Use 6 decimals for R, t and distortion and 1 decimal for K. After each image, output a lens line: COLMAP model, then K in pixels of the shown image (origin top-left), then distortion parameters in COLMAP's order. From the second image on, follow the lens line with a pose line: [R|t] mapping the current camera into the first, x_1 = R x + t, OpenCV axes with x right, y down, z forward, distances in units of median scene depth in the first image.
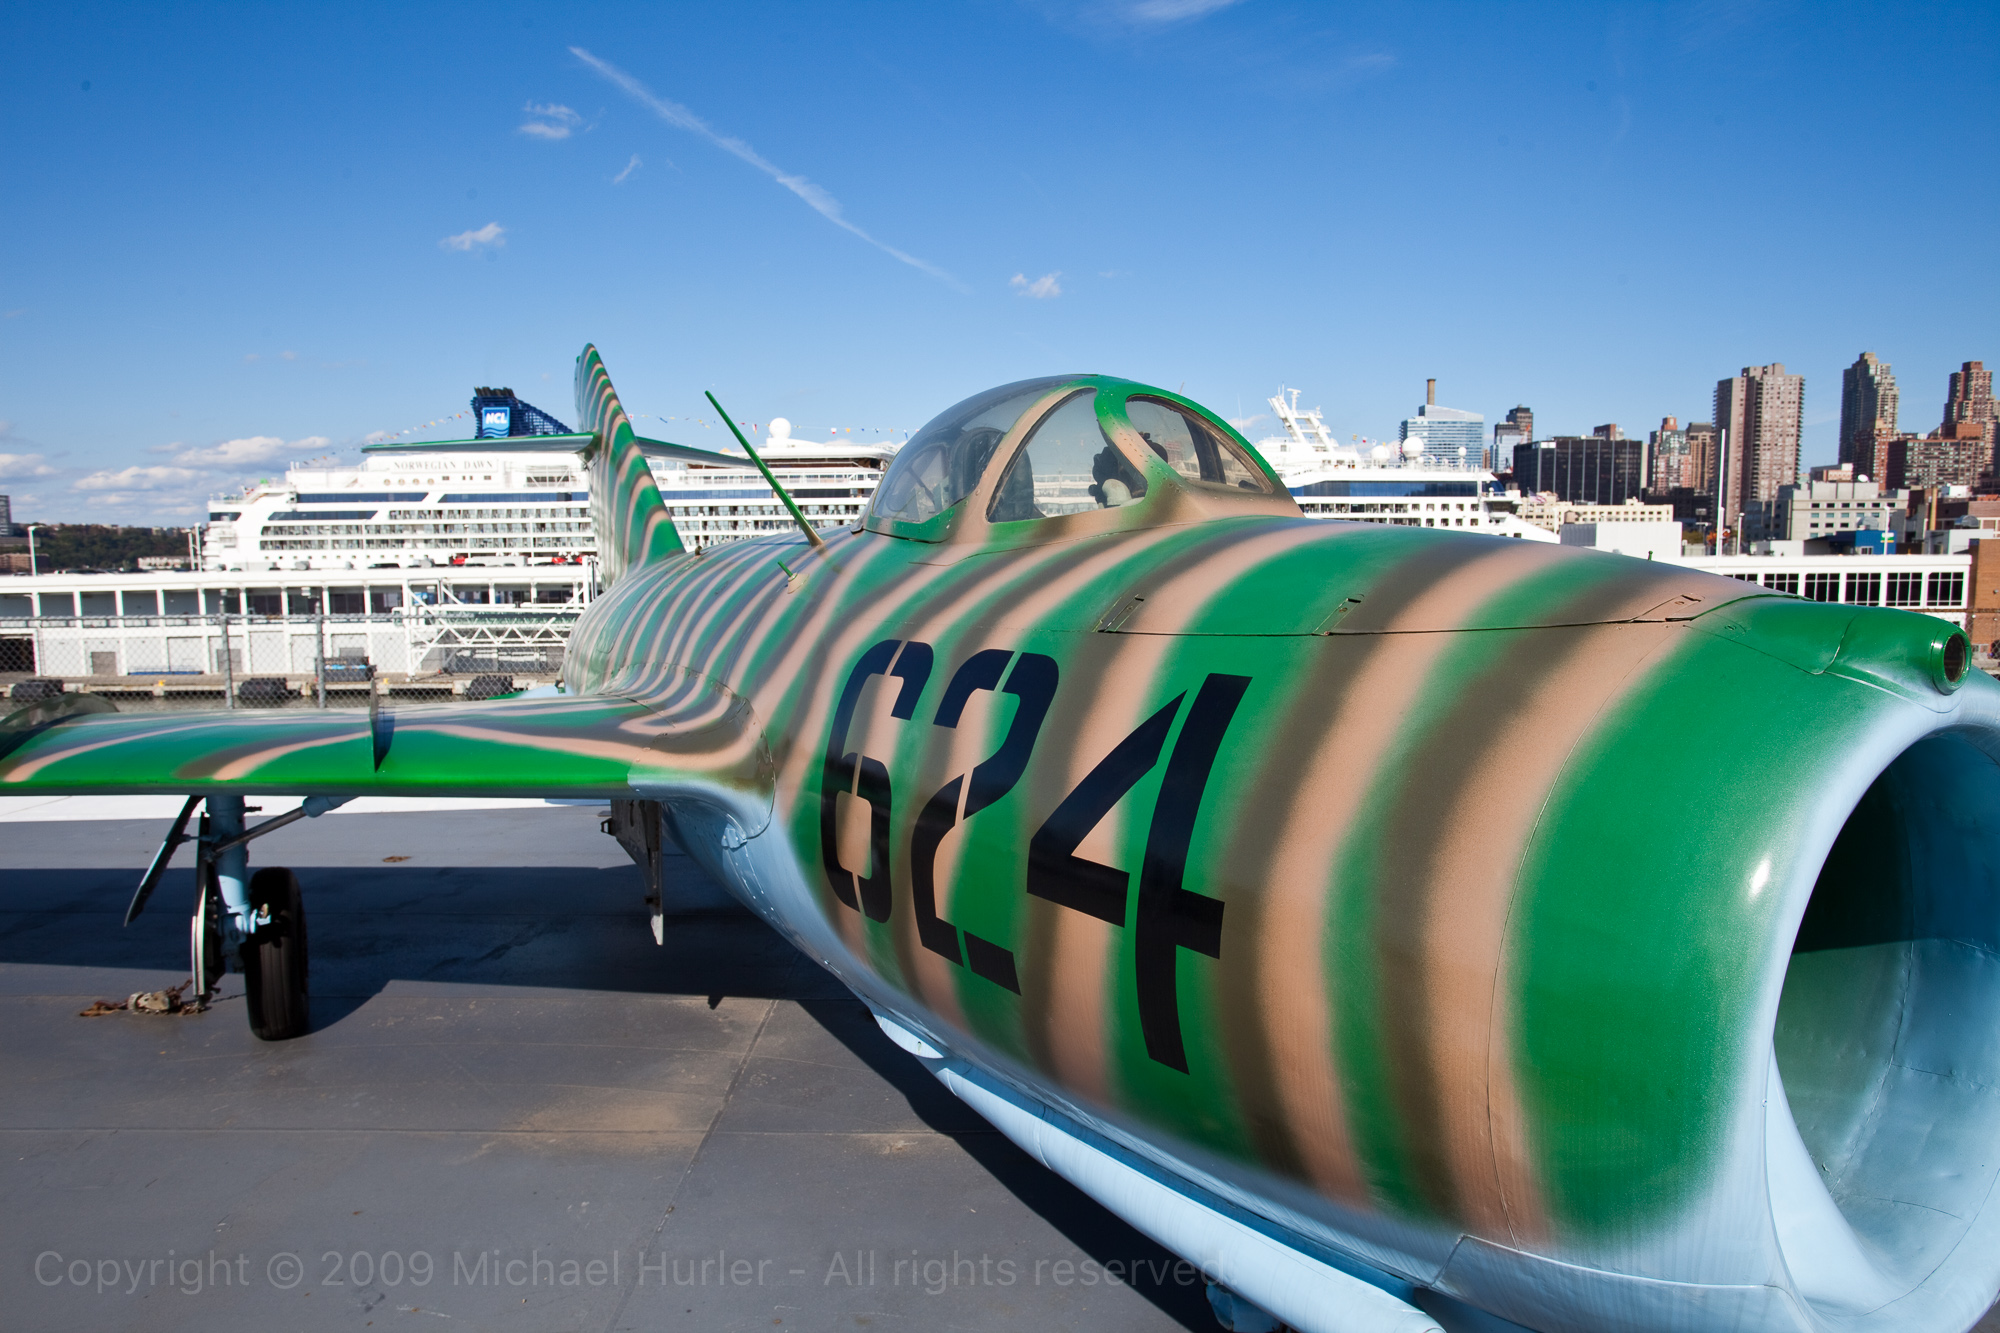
lens RADIAL K [[1197.5, 0, 1000.0], [0, 1197.5, 666.5], [0, 0, 1]] dist [-0.056051, 0.039318]
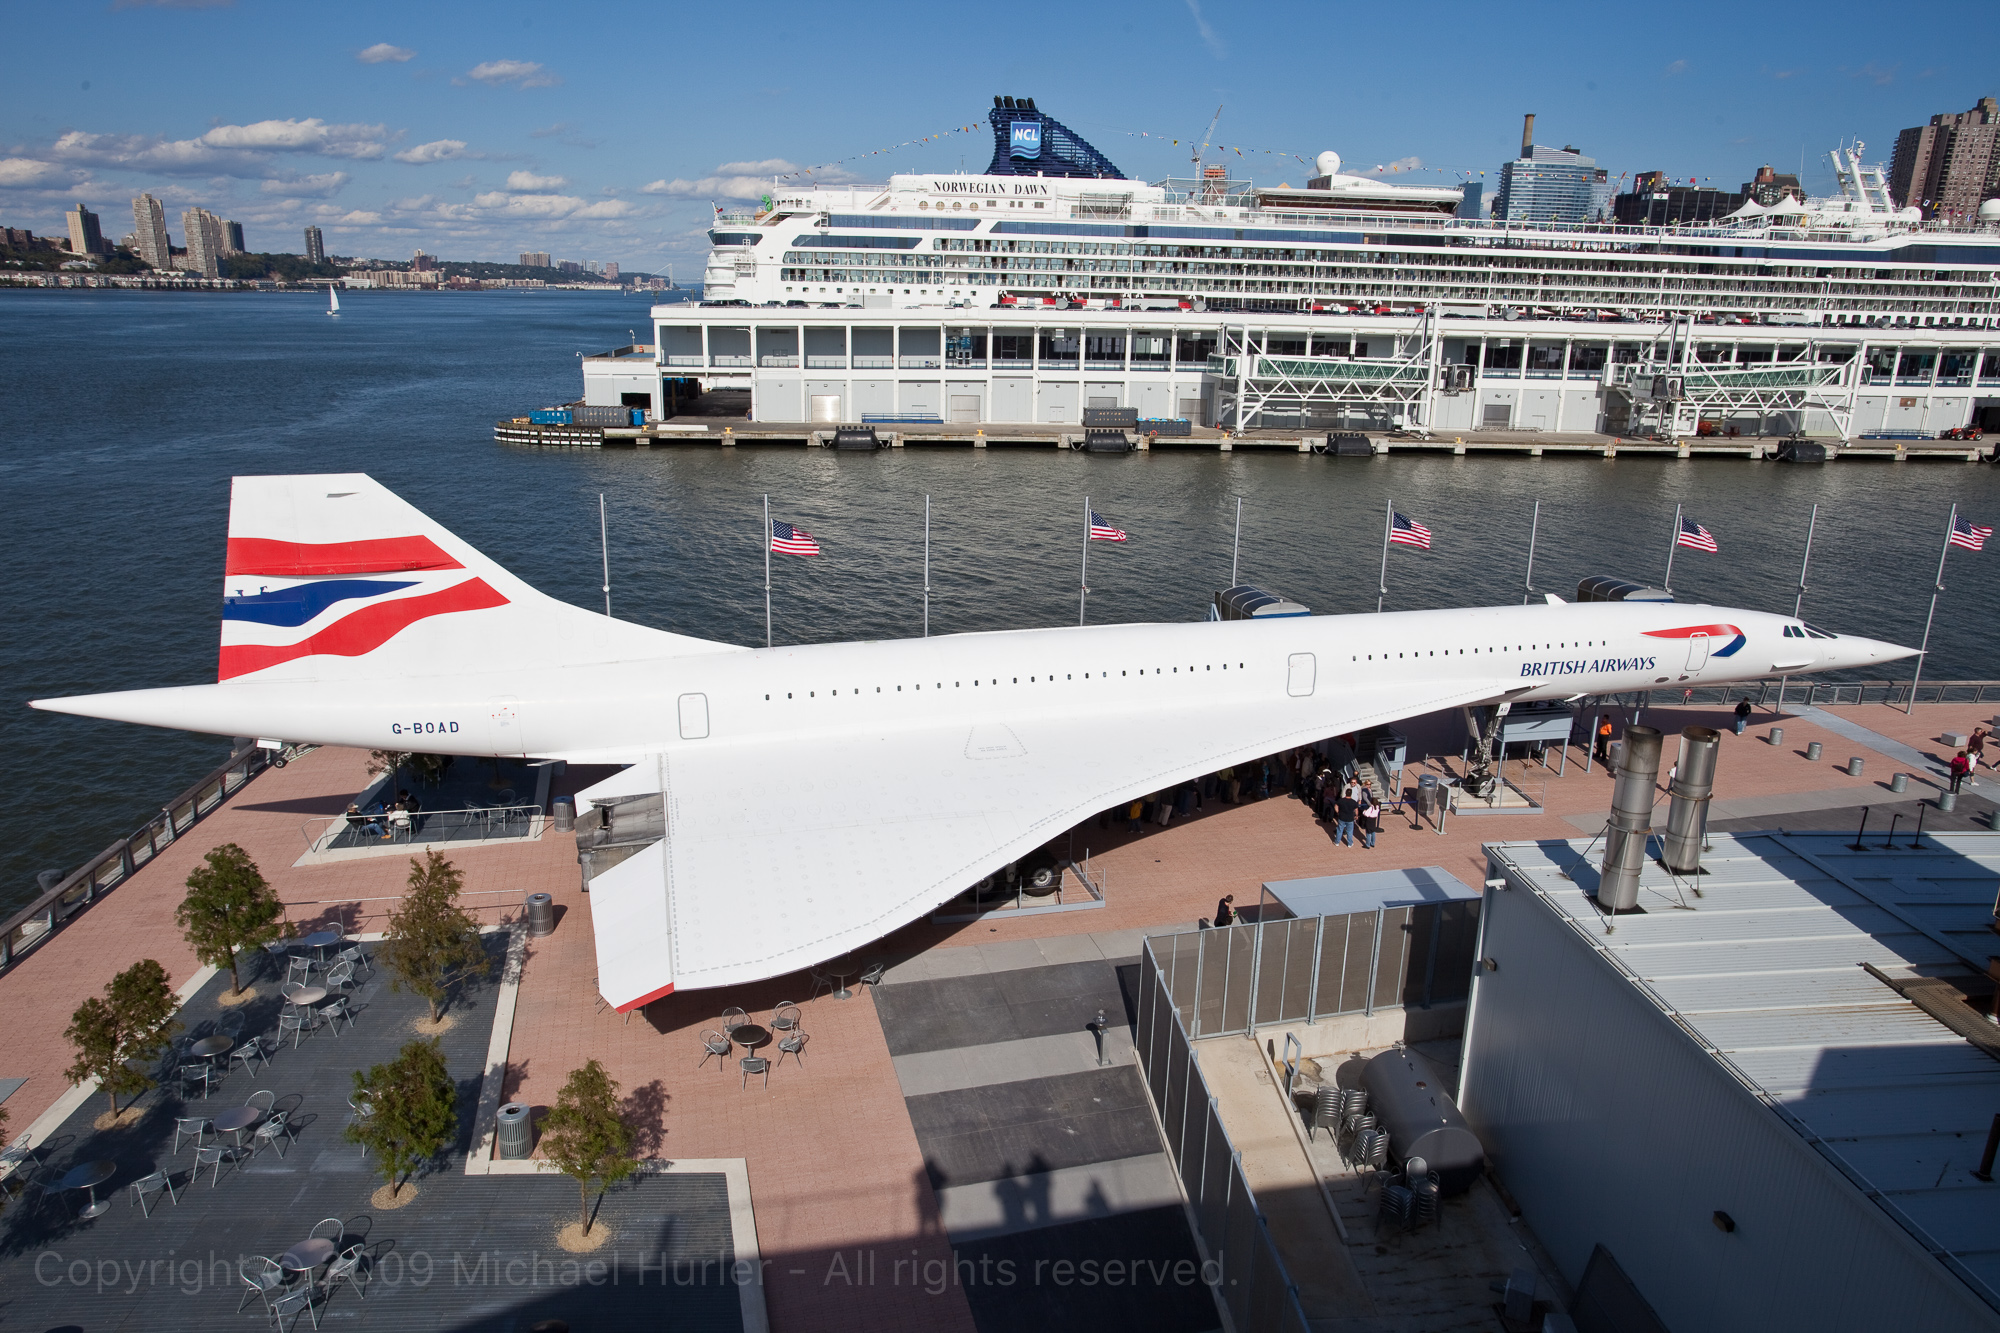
lens RADIAL K [[1313.2, 0, 1000.0], [0, 1313.2, 666.5], [0, 0, 1]] dist [-0.061900, 0.064661]
pose [[0.995900, 0.005101, 0.090322, -0.554019], [-0.021459, 0.983235, 0.181076, 0.005513], [-0.087884, -0.182272, 0.979313, -0.024649]]
